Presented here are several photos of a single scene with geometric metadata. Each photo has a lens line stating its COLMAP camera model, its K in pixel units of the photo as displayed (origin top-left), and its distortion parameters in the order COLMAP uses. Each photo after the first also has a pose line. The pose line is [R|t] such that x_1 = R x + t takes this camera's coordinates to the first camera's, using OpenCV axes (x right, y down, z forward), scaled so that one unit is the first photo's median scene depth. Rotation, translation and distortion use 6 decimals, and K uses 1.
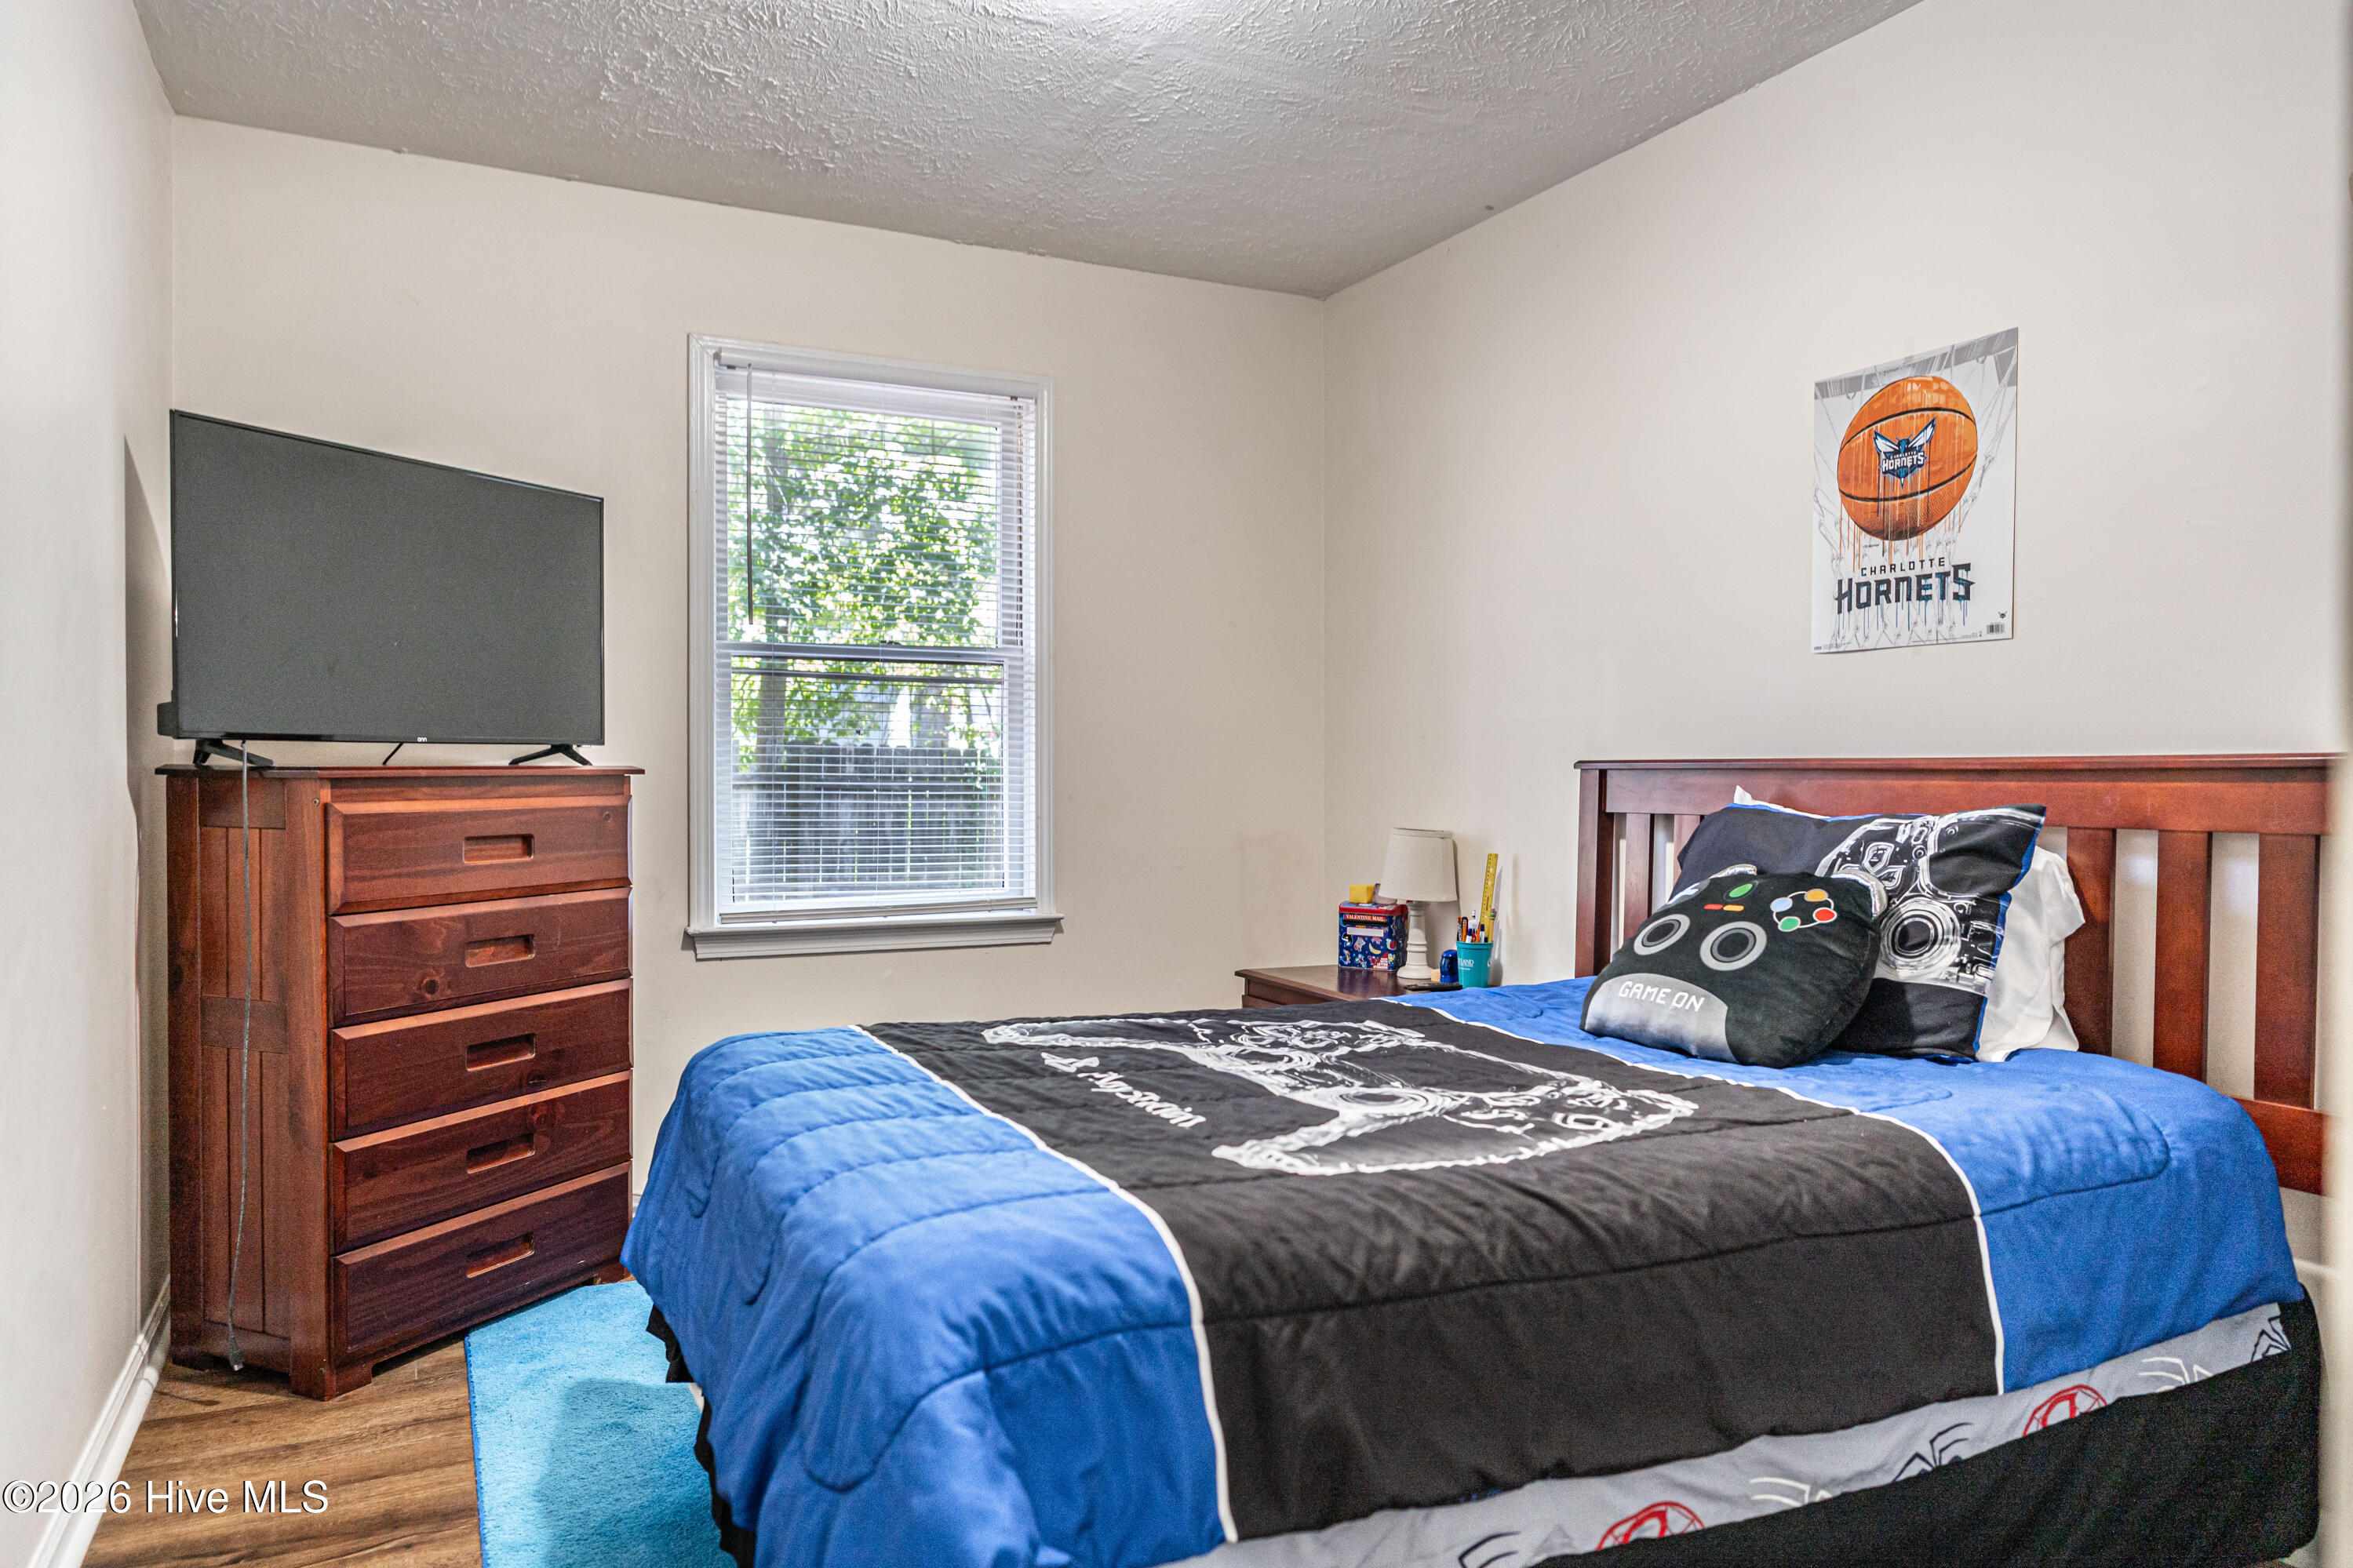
lens RADIAL K [[1674.6, 0, 1176.5], [0, 1674.6, 784.0], [0, 0, 1]] dist [0.003546, 0.002379]
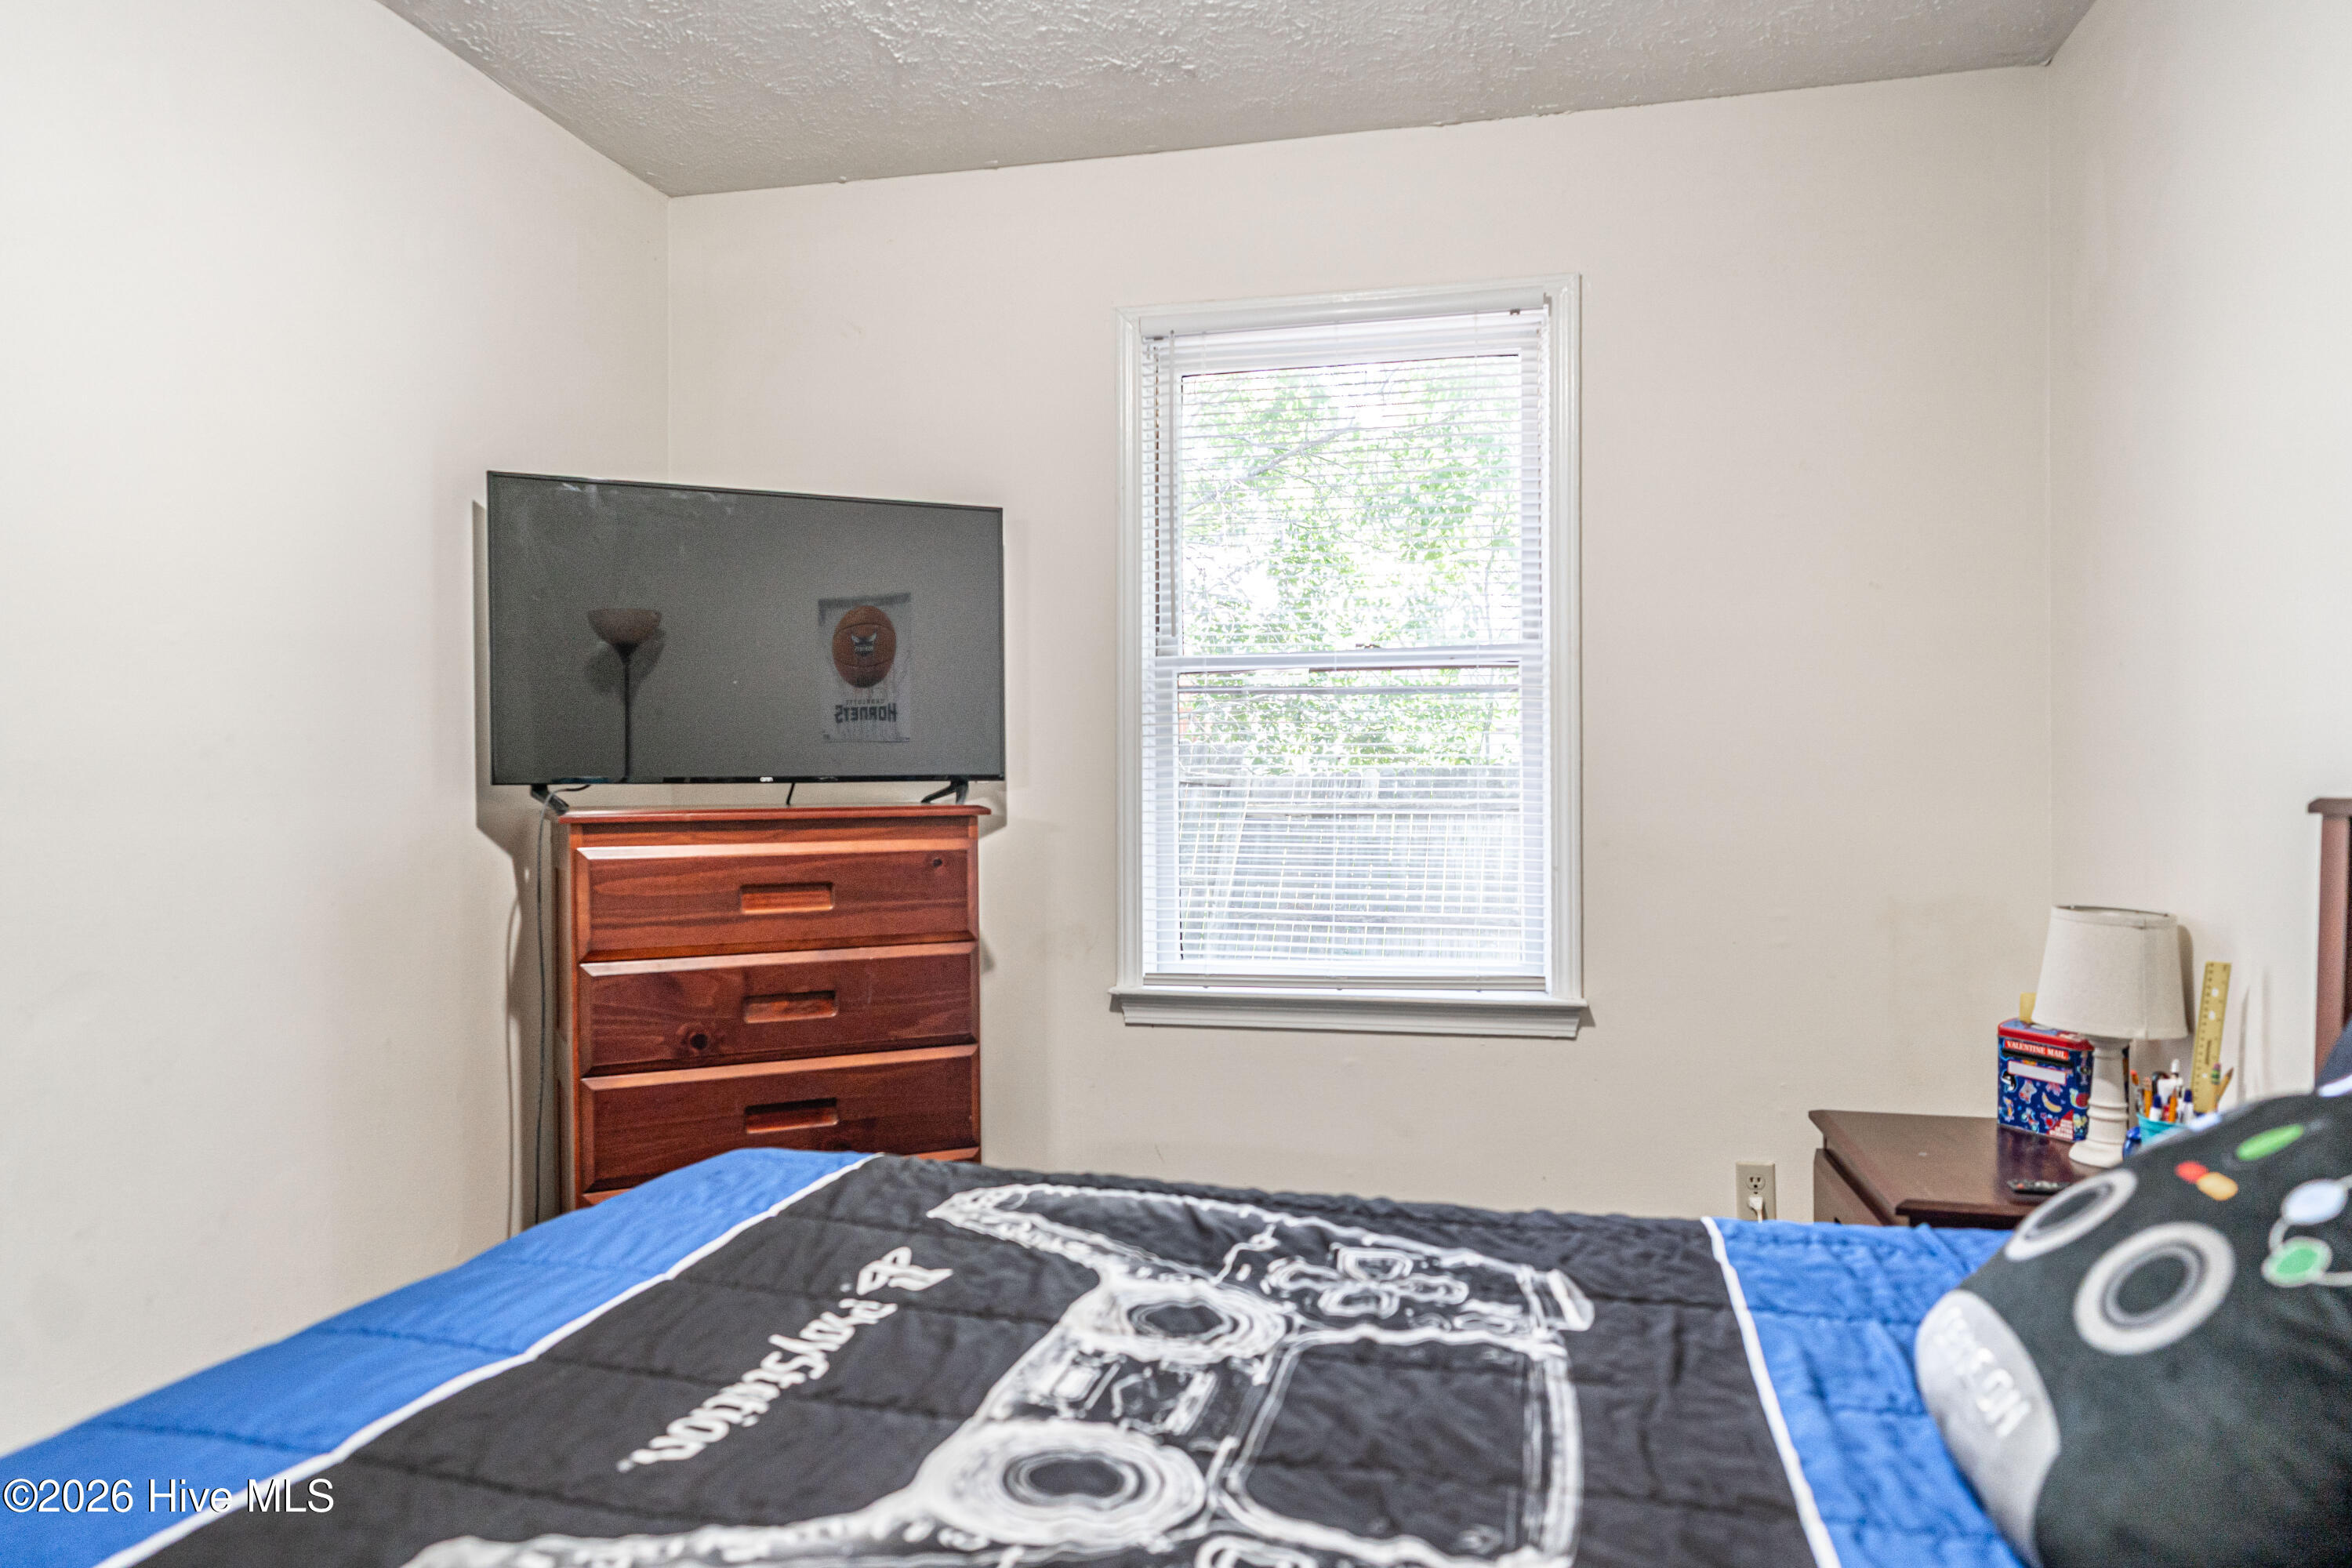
lens RADIAL K [[1616.1, 0, 1176.0], [0, 1616.1, 784.0], [0, 0, 1]] dist [-0.003196, 0.002006]
pose [[0.756222, -0.004789, -0.654298, 0.284648], [0.001754, 0.999984, -0.005292, -0.015589], [0.654313, 0.002854, 0.756219, 0.381219]]
